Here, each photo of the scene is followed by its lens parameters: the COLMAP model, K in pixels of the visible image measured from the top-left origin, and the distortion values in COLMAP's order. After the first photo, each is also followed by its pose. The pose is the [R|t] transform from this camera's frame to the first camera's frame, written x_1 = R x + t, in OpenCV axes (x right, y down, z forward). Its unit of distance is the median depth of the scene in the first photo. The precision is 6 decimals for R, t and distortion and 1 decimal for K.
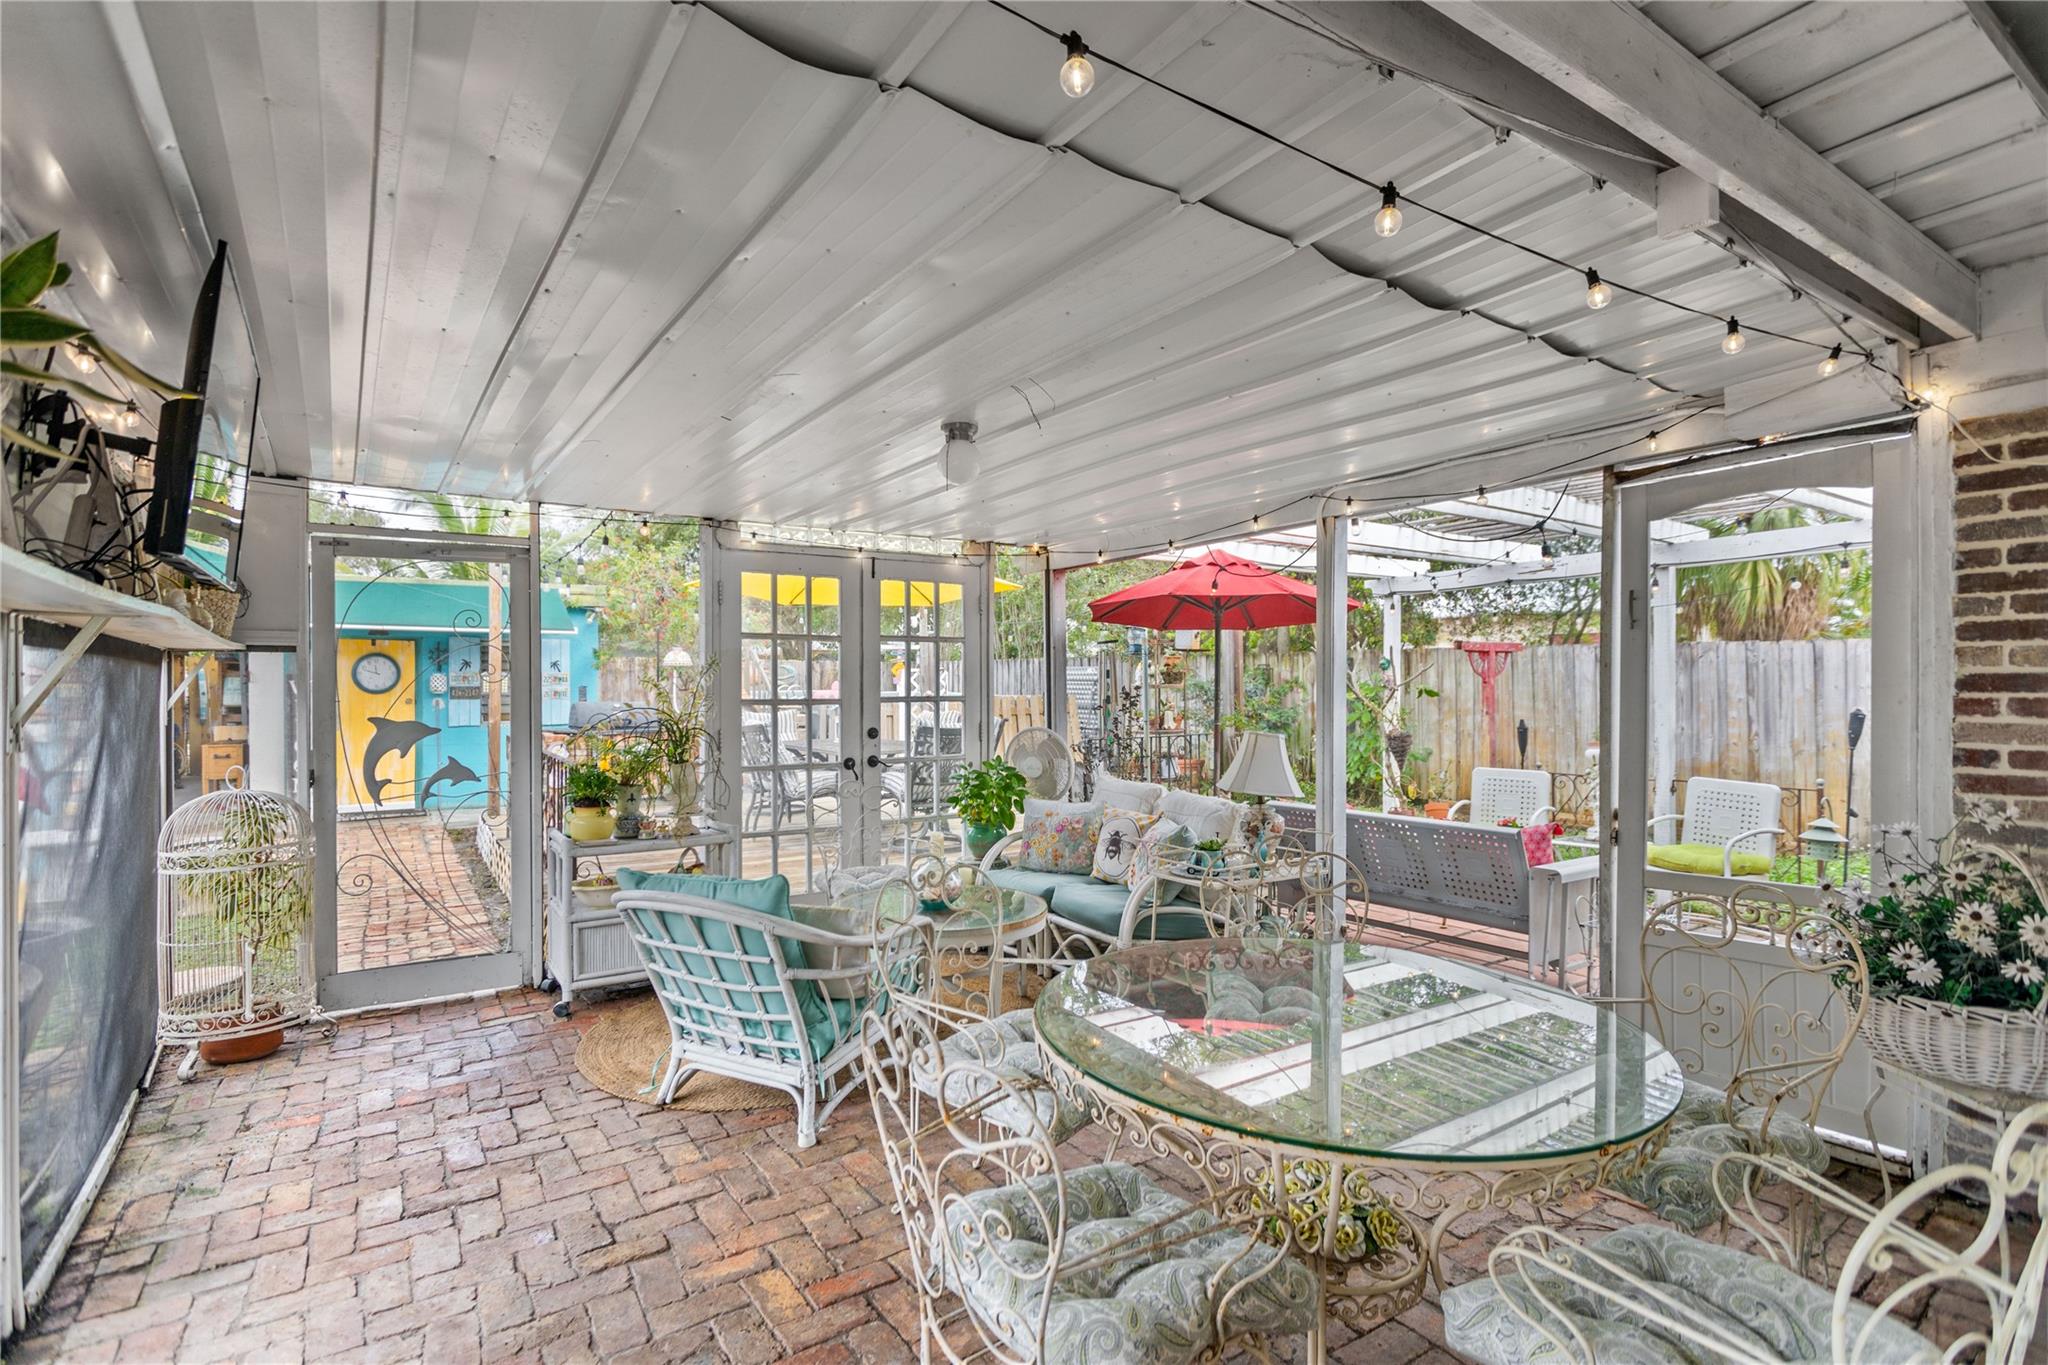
lens RADIAL K [[986.1, 0, 1024.9], [0, 986.1, 688.2], [0, 0, 1]] dist [-0.002420, 0.004312]
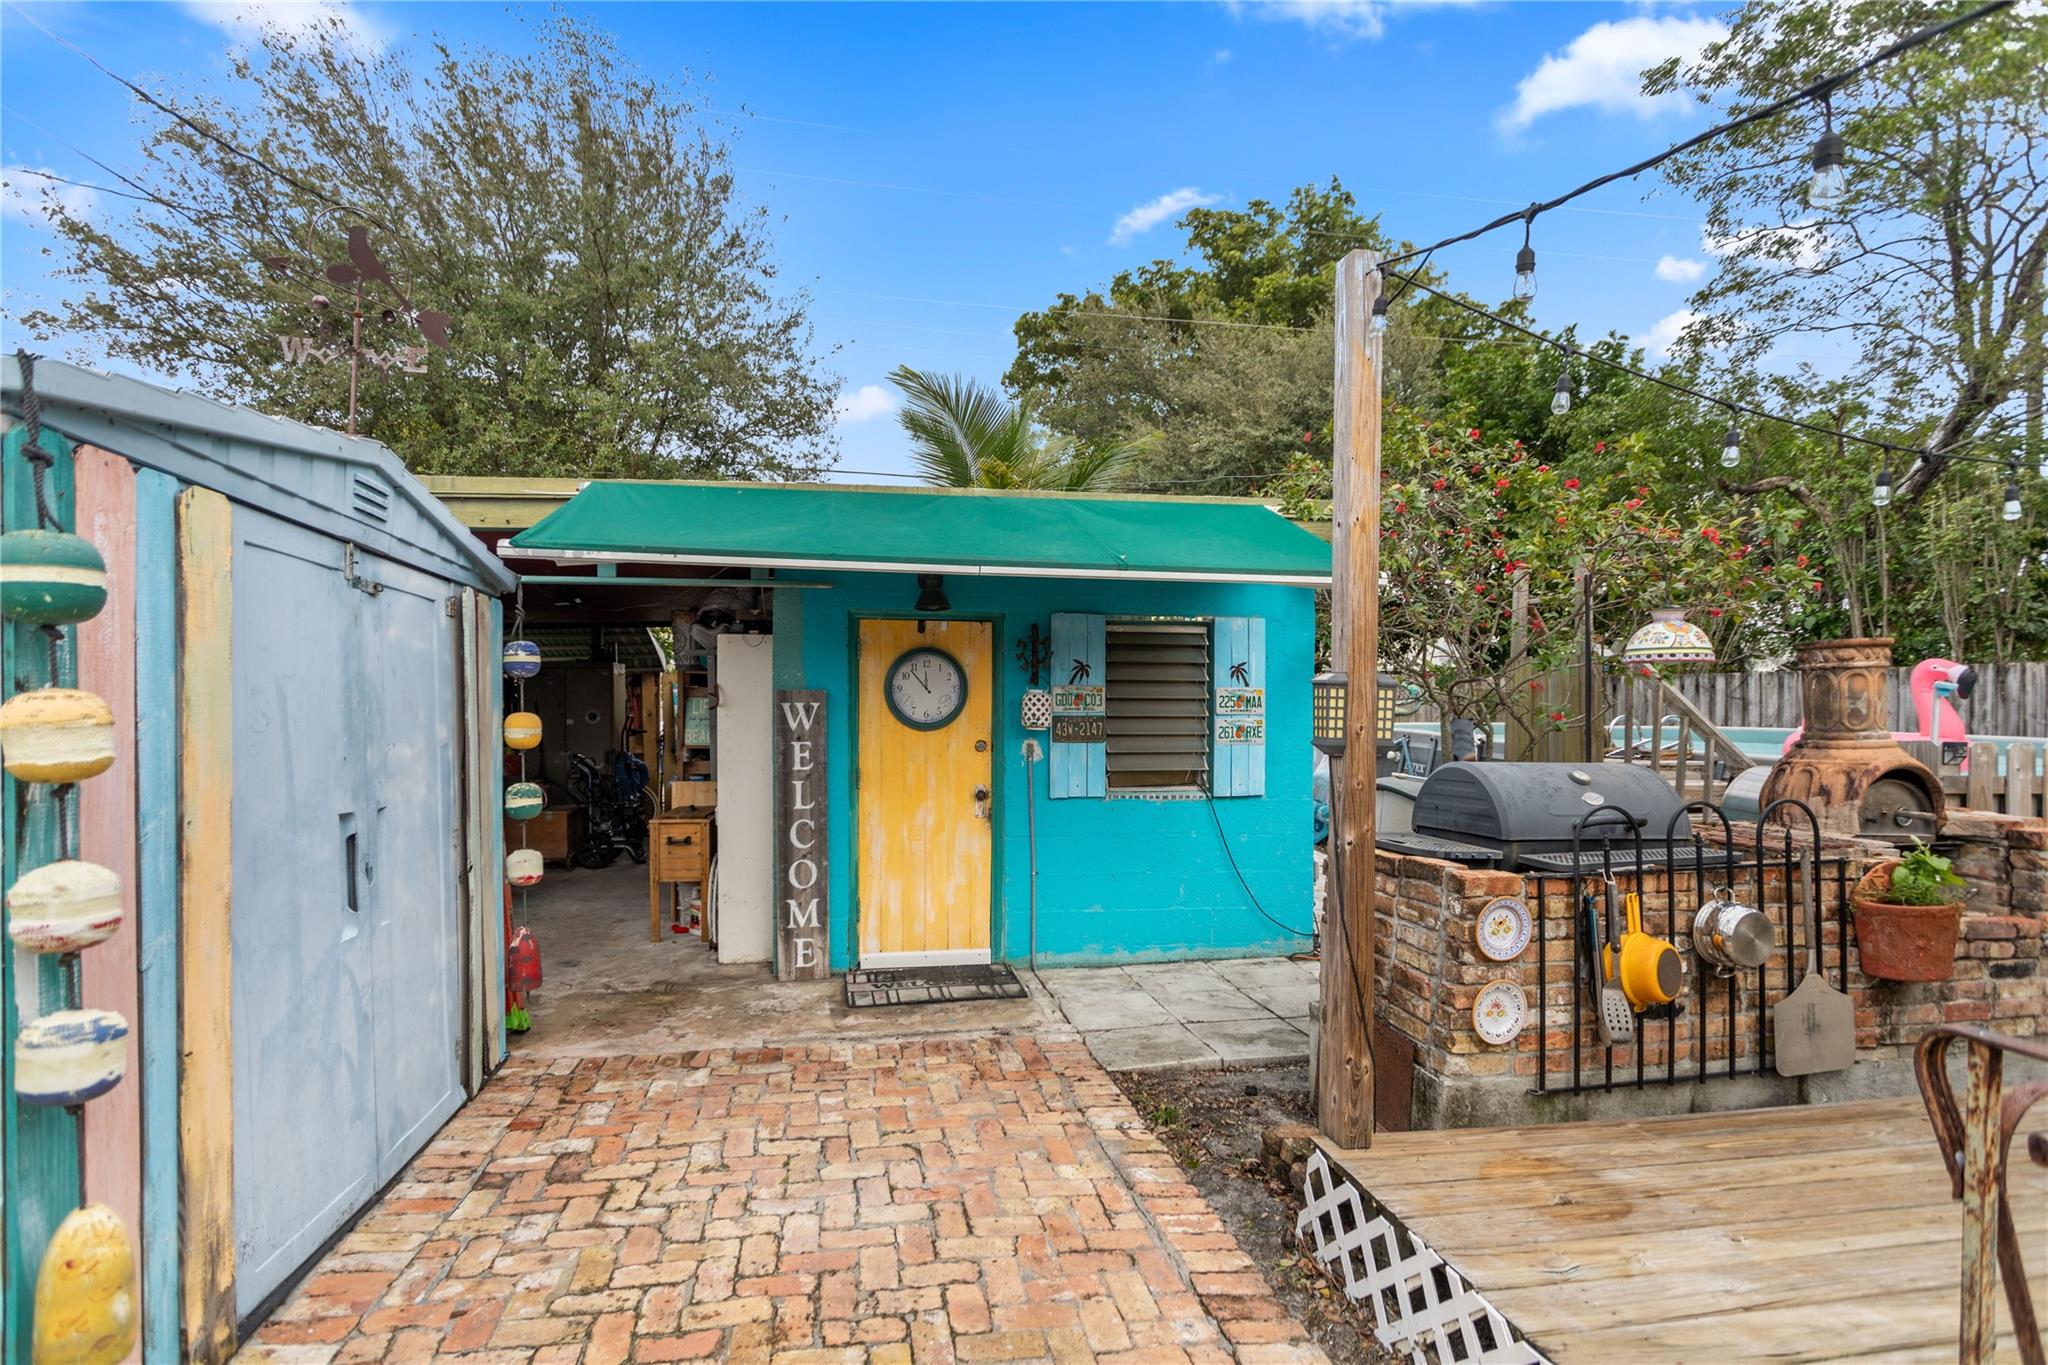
lens RADIAL K [[986.1, 0, 1008.6], [0, 986.1, 729.0], [0, 0, 1]] dist [-0.002420, 0.004312]
pose [[0.922878, 0.010445, -0.384951, -0.423297], [-0.005819, 0.999896, 0.013178, -0.001512], [0.385049, -0.009921, 0.922843, 0.551306]]
